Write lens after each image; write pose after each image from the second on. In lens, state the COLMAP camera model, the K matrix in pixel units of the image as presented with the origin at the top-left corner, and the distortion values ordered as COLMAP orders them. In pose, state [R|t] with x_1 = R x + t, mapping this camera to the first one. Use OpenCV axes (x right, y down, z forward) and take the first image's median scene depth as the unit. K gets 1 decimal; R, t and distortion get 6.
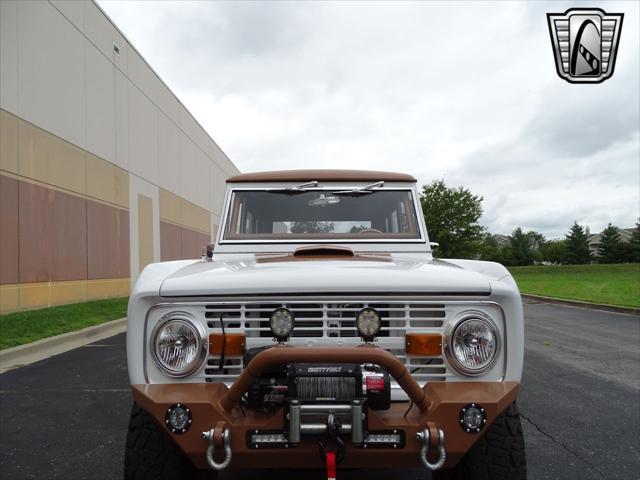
lens RADIAL K [[453.6, 0, 310.0], [0, 453.6, 237.8], [0, 0, 1]] dist [-0.012715, 0.005545]
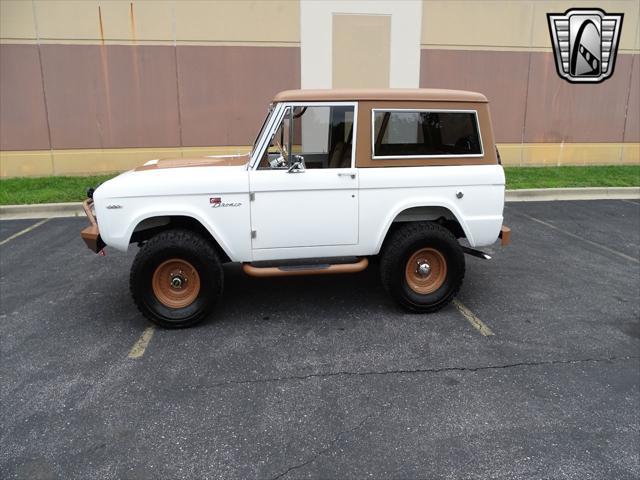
lens RADIAL K [[463.2, 0, 325.6], [0, 463.2, 193.2], [0, 0, 1]] dist [-0.015857, 0.020172]
pose [[0.143480, 0.181765, -0.972818, 1.422809], [0.067559, 0.978897, 0.192865, -0.117447], [0.987345, -0.093395, 0.128172, 0.922789]]
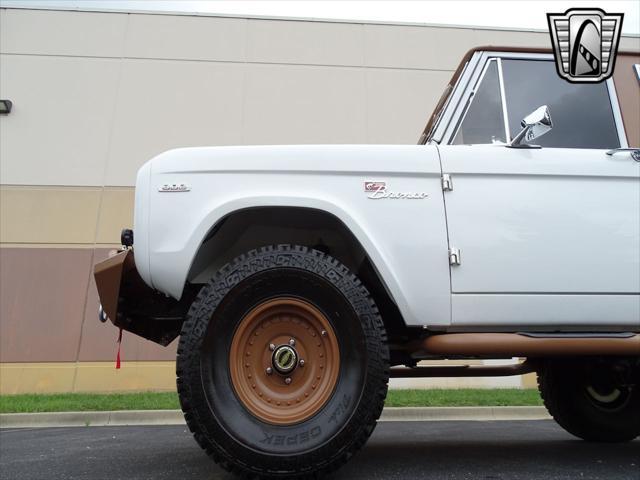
lens RADIAL K [[463.2, 0, 321.9], [0, 463.2, 253.1], [0, 0, 1]] dist [-0.015857, 0.020172]
pose [[0.067823, -0.290765, -0.954388, 0.781423], [0.064887, 0.955851, -0.286599, 0.334924], [0.995585, -0.042489, 0.083696, 0.684717]]
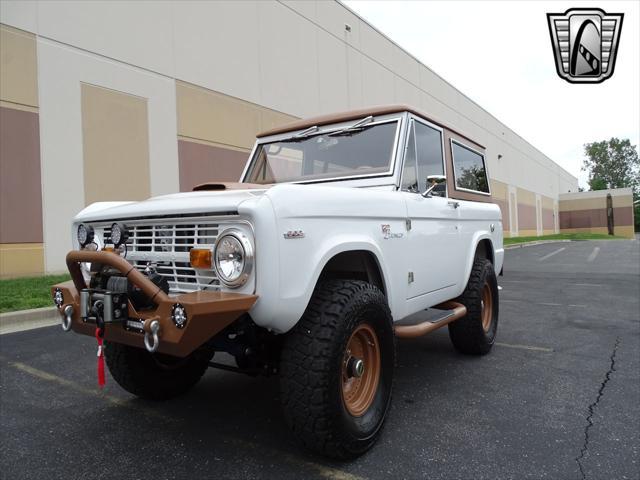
lens RADIAL K [[453.6, 0, 316.9], [0, 453.6, 236.0], [0, 0, 1]] dist [-0.012715, 0.005545]
pose [[0.815409, -0.005937, -0.578855, 0.616260], [0.049162, 0.997045, 0.059027, 0.066608], [0.576794, -0.076589, 0.813291, 0.127250]]
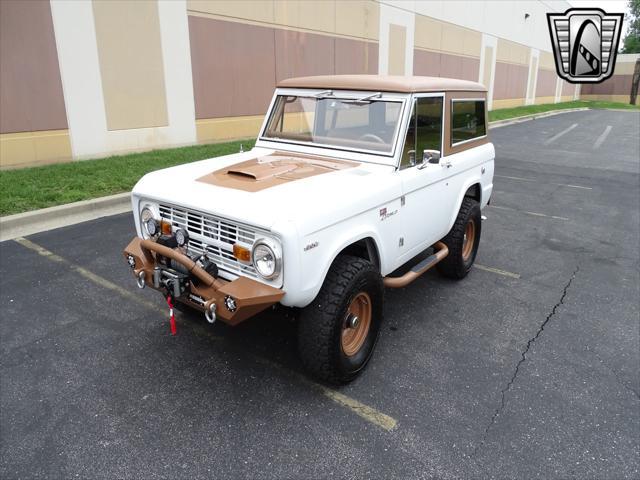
lens RADIAL K [[463.2, 0, 311.9], [0, 463.2, 202.9], [0, 0, 1]] dist [-0.015857, 0.020172]
pose [[0.797890, 0.175218, -0.576775, 0.708106], [0.021505, 0.947939, 0.317724, -0.227804], [0.602419, -0.265912, 0.752584, -0.002499]]
